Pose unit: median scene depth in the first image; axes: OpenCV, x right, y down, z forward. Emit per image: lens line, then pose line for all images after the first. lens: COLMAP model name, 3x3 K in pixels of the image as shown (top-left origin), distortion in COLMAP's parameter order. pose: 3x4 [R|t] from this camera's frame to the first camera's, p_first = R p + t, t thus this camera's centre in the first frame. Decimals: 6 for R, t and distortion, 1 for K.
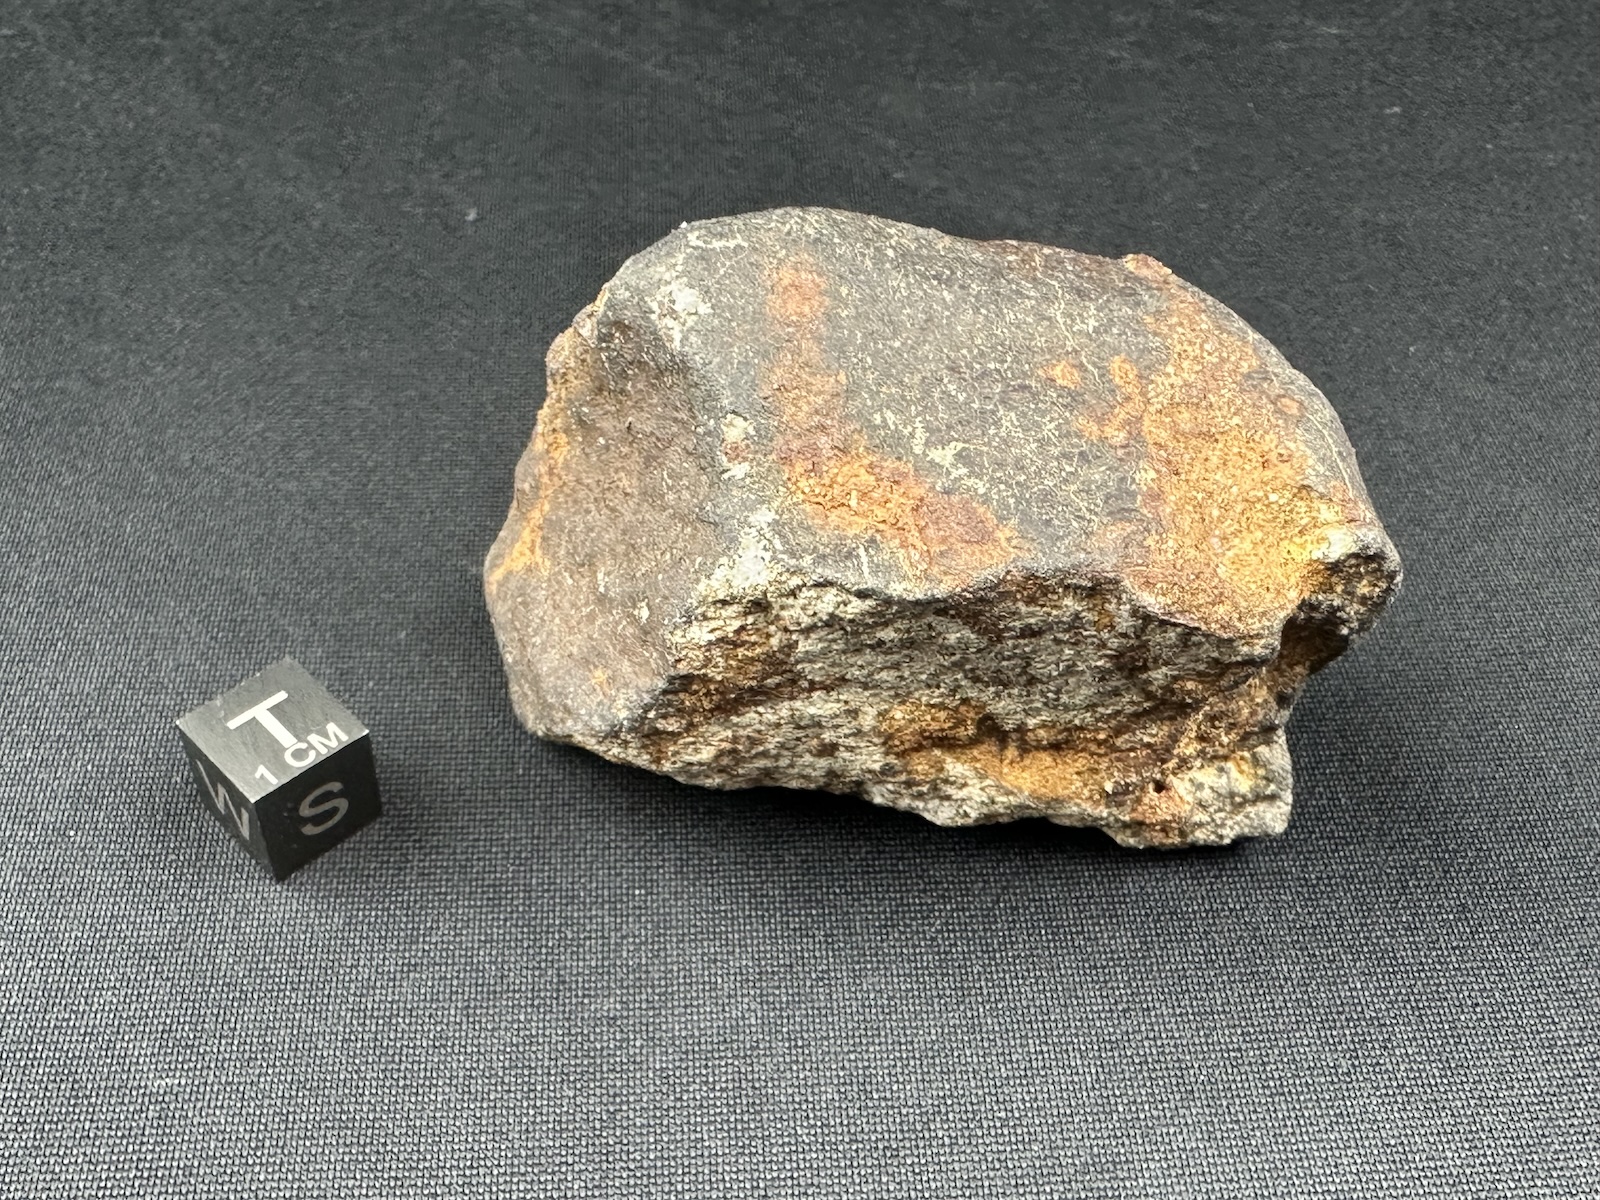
lens RADIAL K [[1699.6, 0, 800.0], [0, 1699.6, 600.0], [0, 0, 1]] dist [-0.004405, -0.017830]
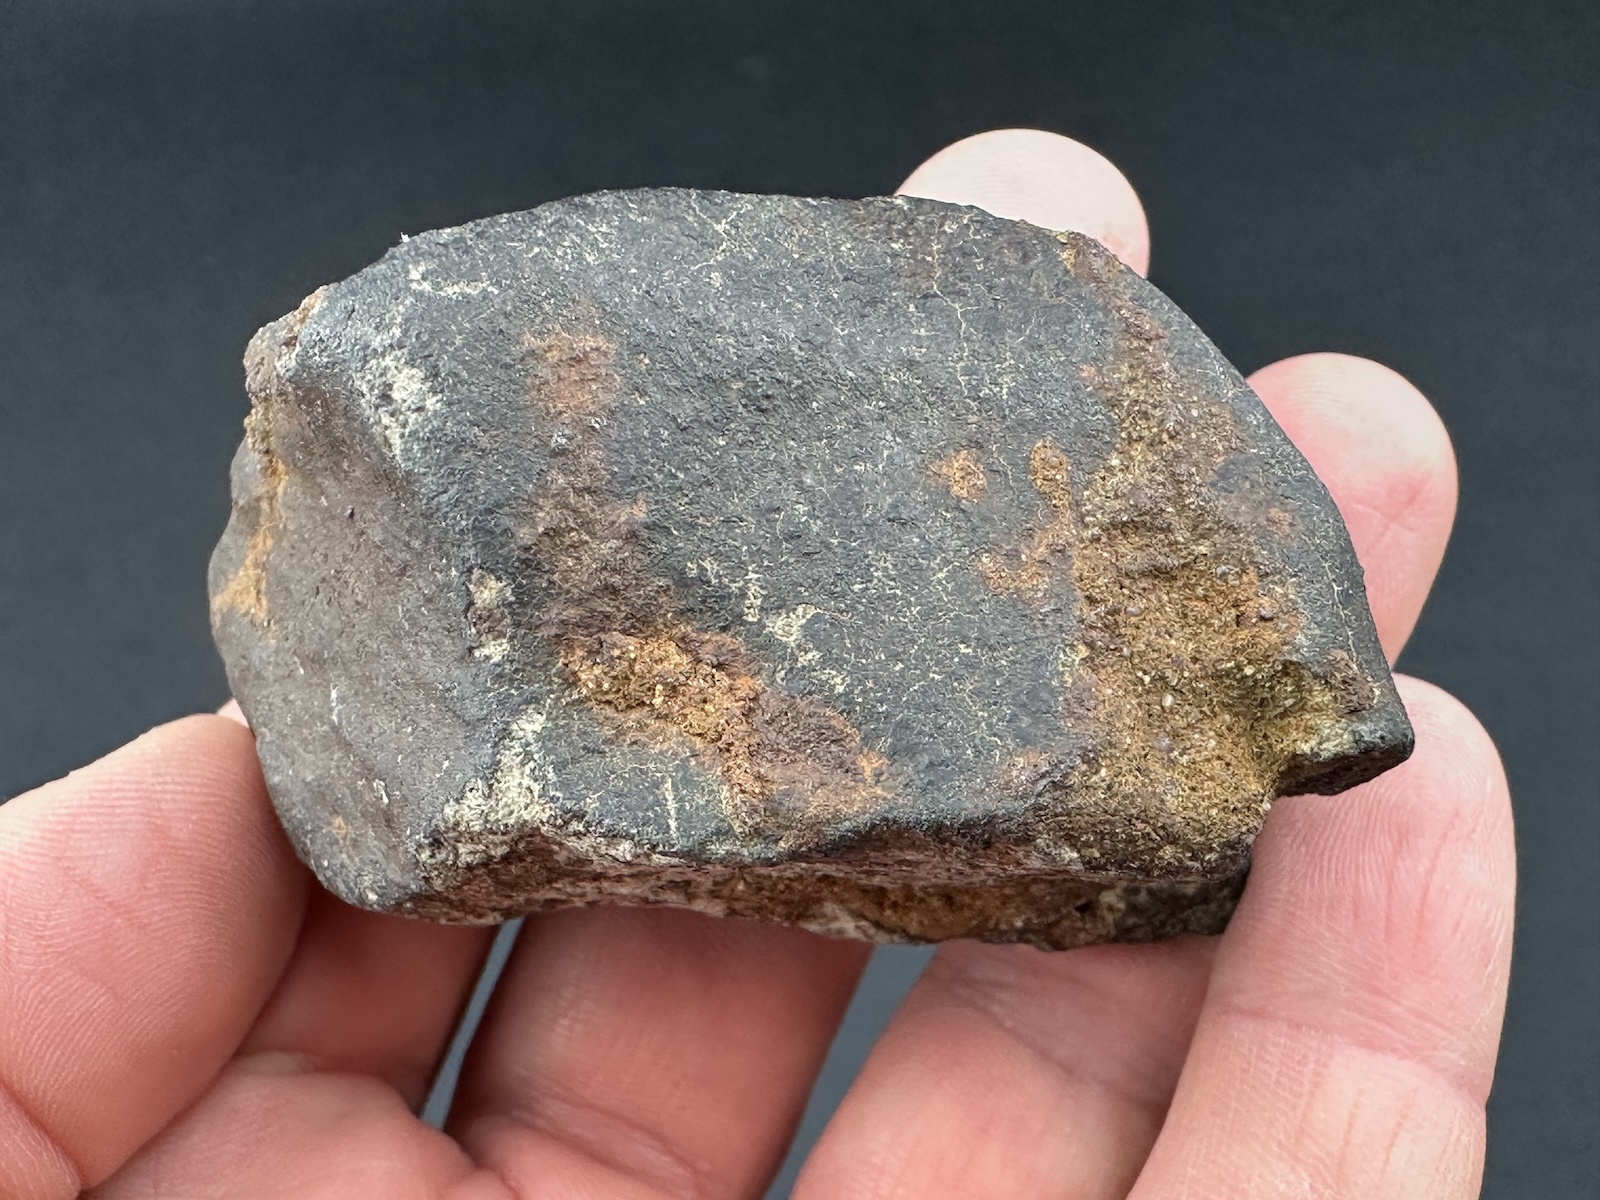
lens RADIAL K [[1699.6, 0, 800.0], [0, 1699.6, 600.0], [0, 0, 1]] dist [-0.004405, -0.017830]
pose [[0.998844, -0.015185, 0.045601, 0.057349], [0.001671, 0.959177, 0.282801, -0.290448], [-0.048034, -0.282398, 0.958094, 0.330012]]
